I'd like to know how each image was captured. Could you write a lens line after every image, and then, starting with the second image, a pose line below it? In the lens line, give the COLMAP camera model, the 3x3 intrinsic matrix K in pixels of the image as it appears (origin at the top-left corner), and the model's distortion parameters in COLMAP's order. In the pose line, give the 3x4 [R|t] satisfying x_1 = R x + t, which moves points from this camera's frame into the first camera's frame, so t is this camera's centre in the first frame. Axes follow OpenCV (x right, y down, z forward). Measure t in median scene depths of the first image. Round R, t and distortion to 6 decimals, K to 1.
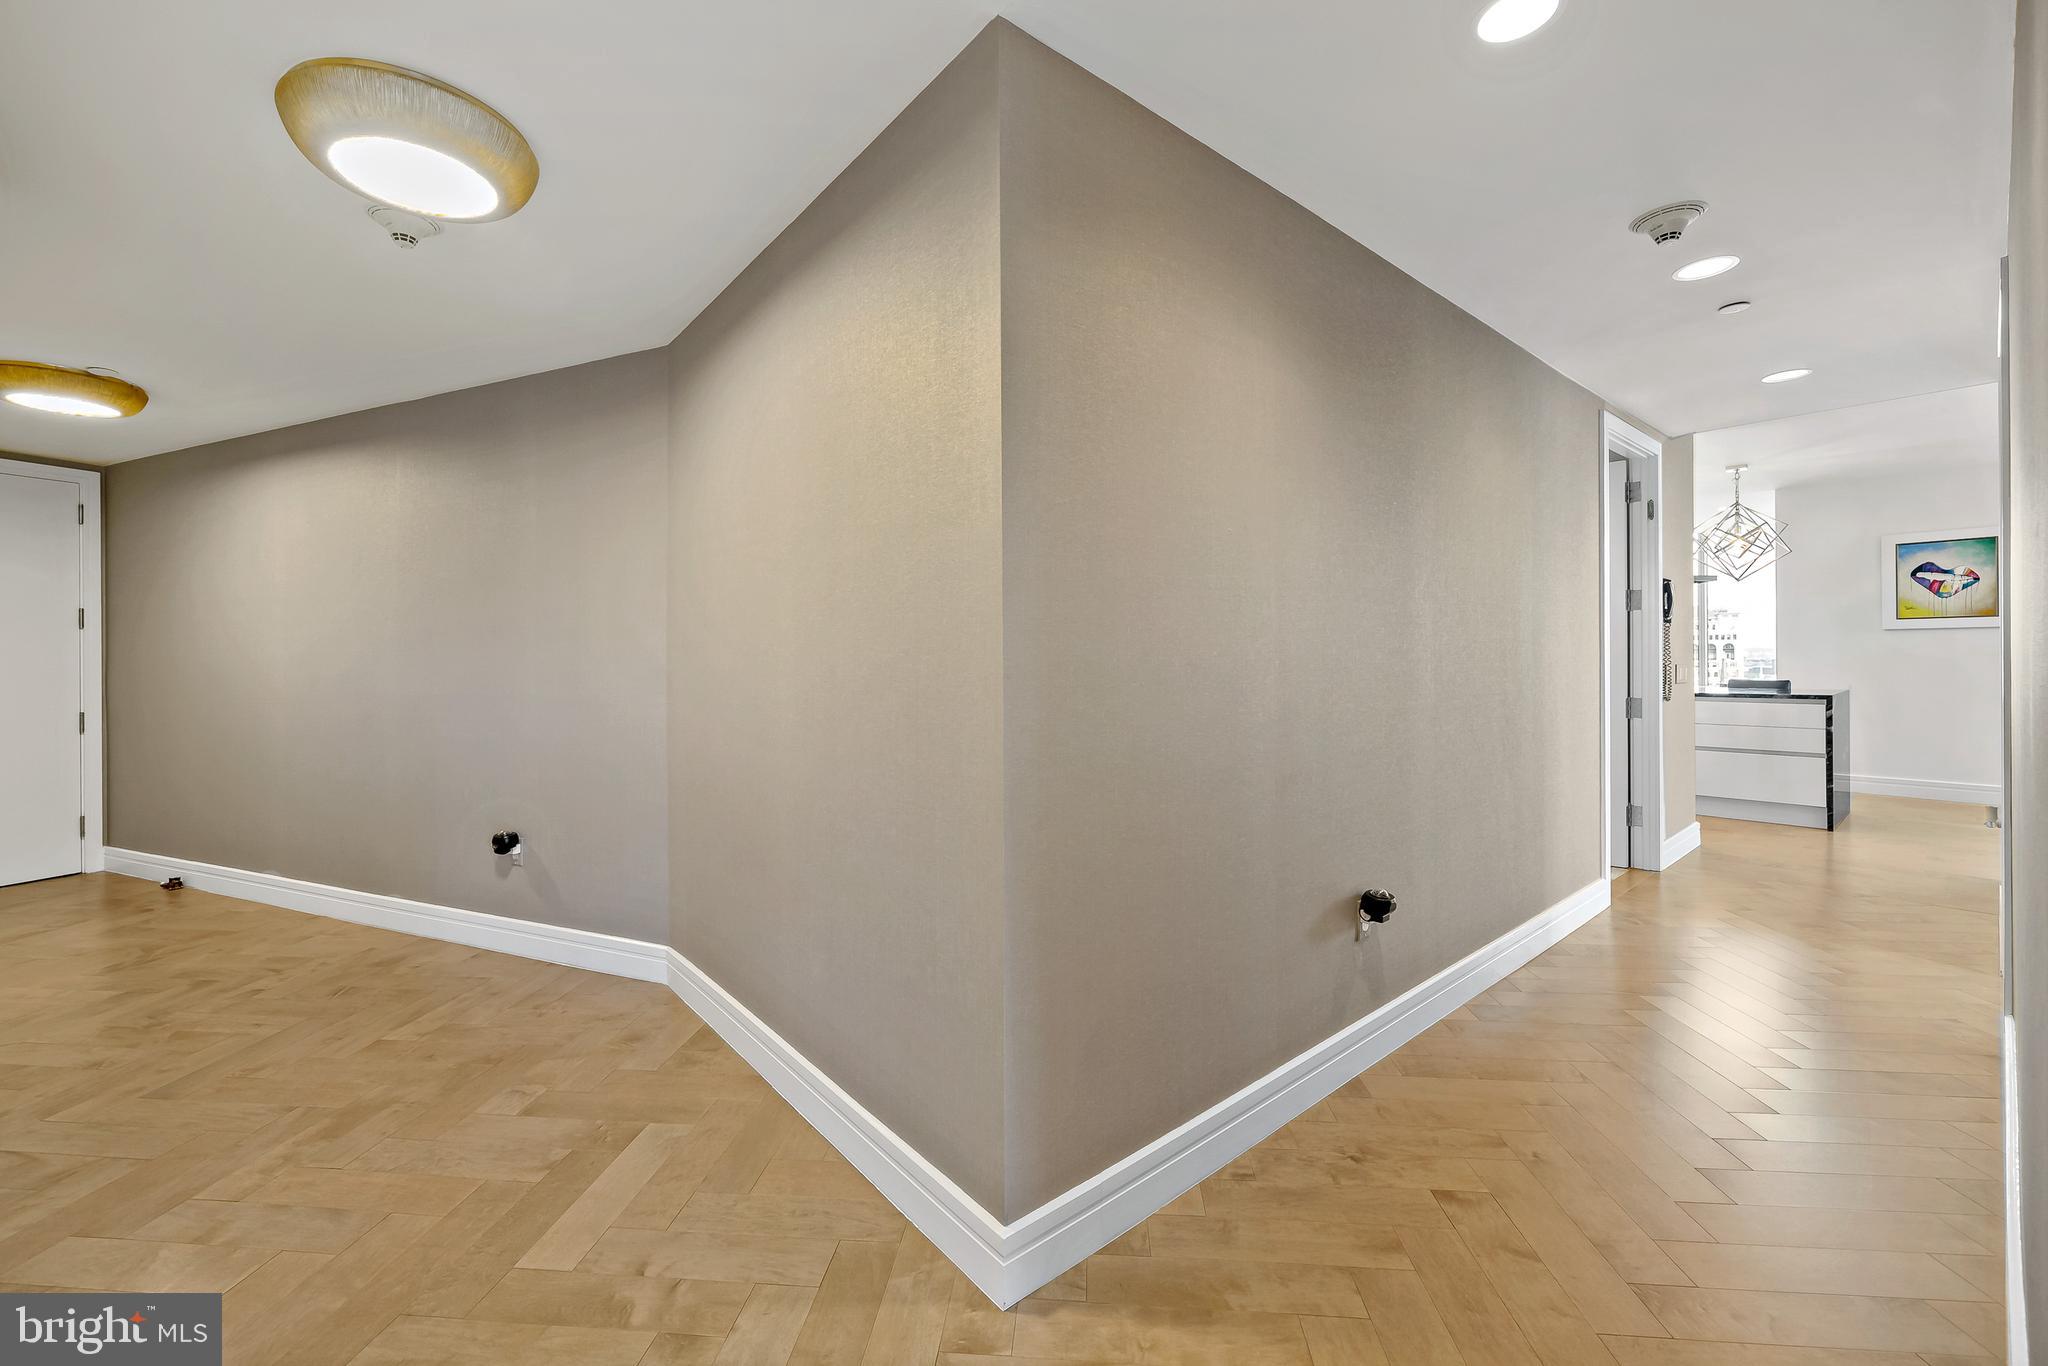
lens RADIAL K [[772.2, 0, 1023.2], [0, 772.2, 665.3], [0, 0, 1]] dist [0.000222, 0.000020]
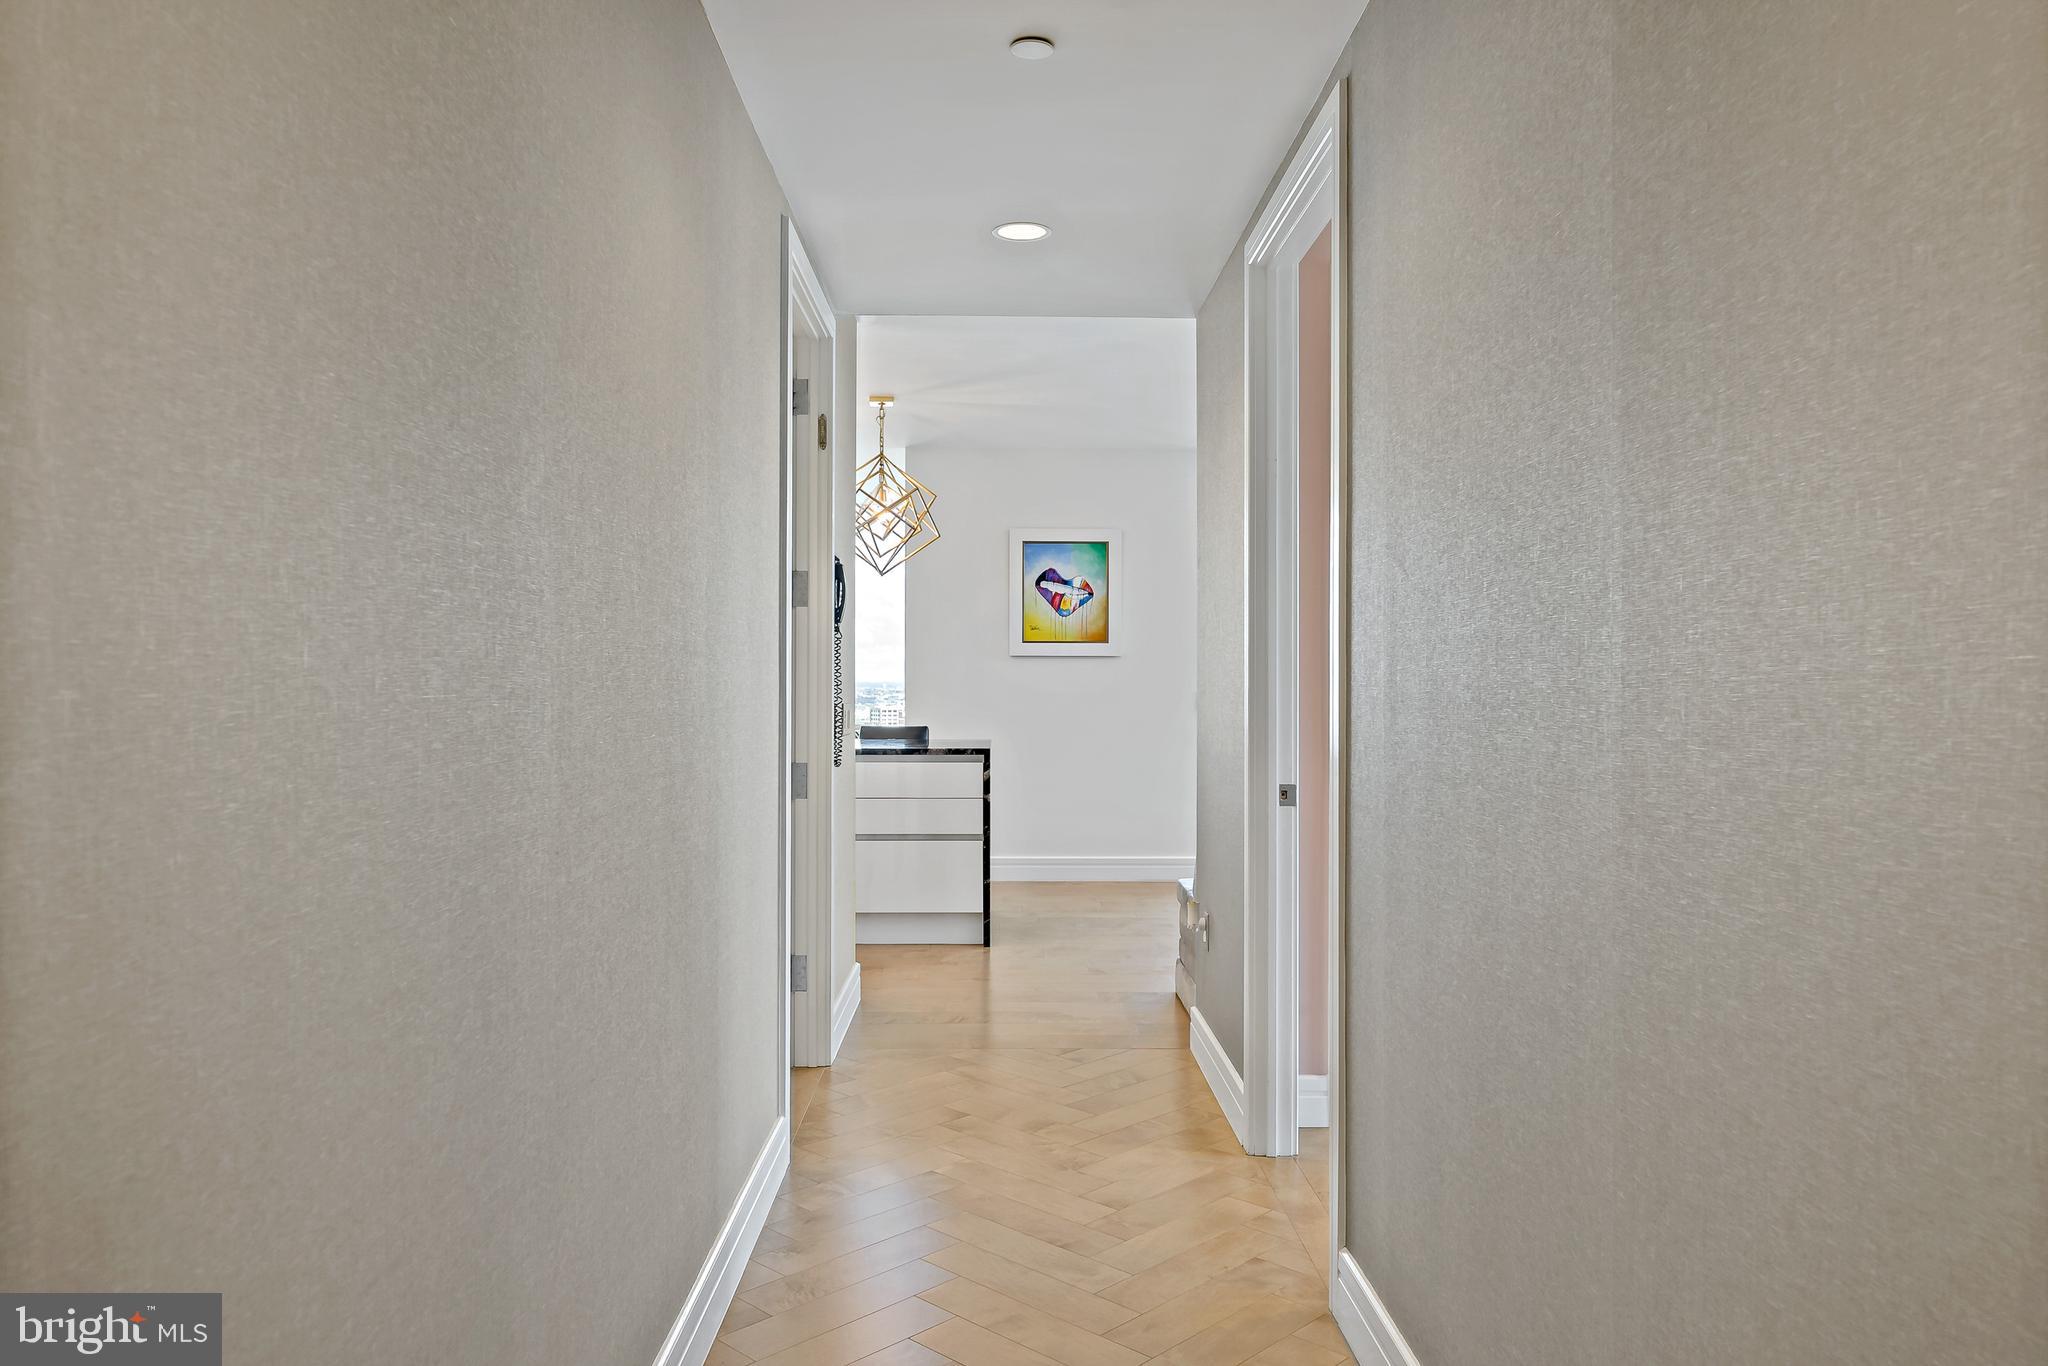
lens RADIAL K [[1520.3, 0, 1024.0], [0, 1520.3, 683.0], [0, 0, 1]] dist [0.003722, 0.001146]
pose [[0.646531, 0.011649, 0.762799, 0.033825], [-0.001354, 0.999899, -0.014122, -0.000438], [-0.762887, 0.008097, 0.646481, 0.099190]]
